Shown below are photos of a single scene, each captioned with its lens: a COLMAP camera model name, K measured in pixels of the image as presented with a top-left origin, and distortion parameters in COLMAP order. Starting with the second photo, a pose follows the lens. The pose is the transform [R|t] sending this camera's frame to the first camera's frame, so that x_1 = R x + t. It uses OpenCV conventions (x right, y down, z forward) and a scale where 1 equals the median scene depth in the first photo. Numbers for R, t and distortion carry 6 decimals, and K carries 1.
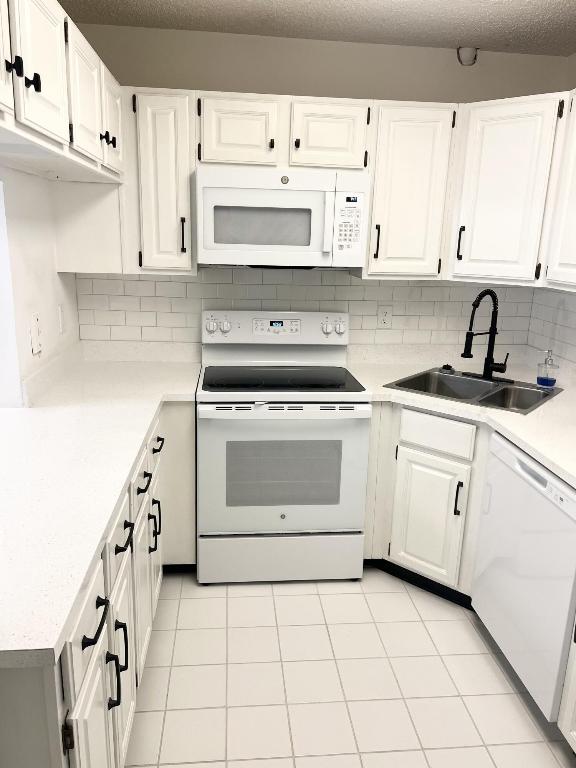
lens RADIAL K [[573.3, 0, 288.0], [0, 573.3, 384.0], [0, 0, 1]] dist [0.076142, -0.097448]
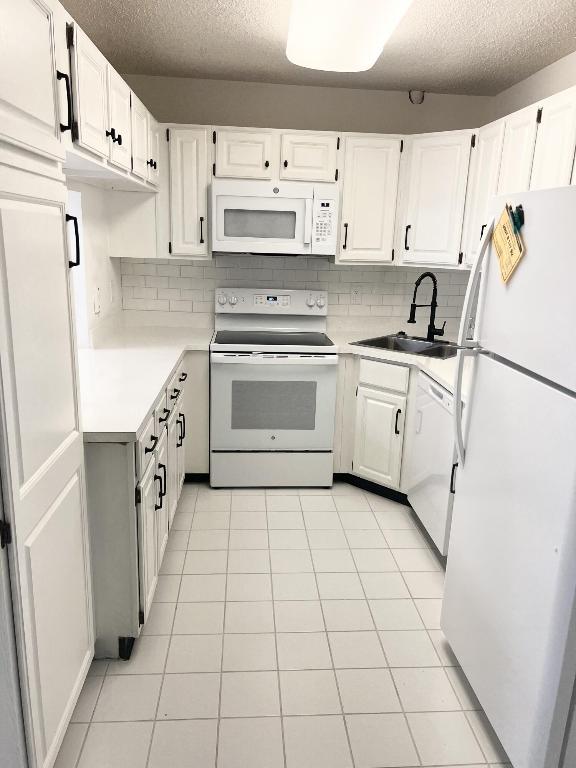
lens RADIAL K [[578.6, 0, 294.6], [0, 578.6, 385.3], [0, 0, 1]] dist [0.086394, -0.157616]
pose [[0.999774, 0.010311, -0.018595, 0.066827], [-0.010331, 0.999946, -0.000938, 0.107157], [0.018585, 0.001130, 0.999827, -0.370768]]
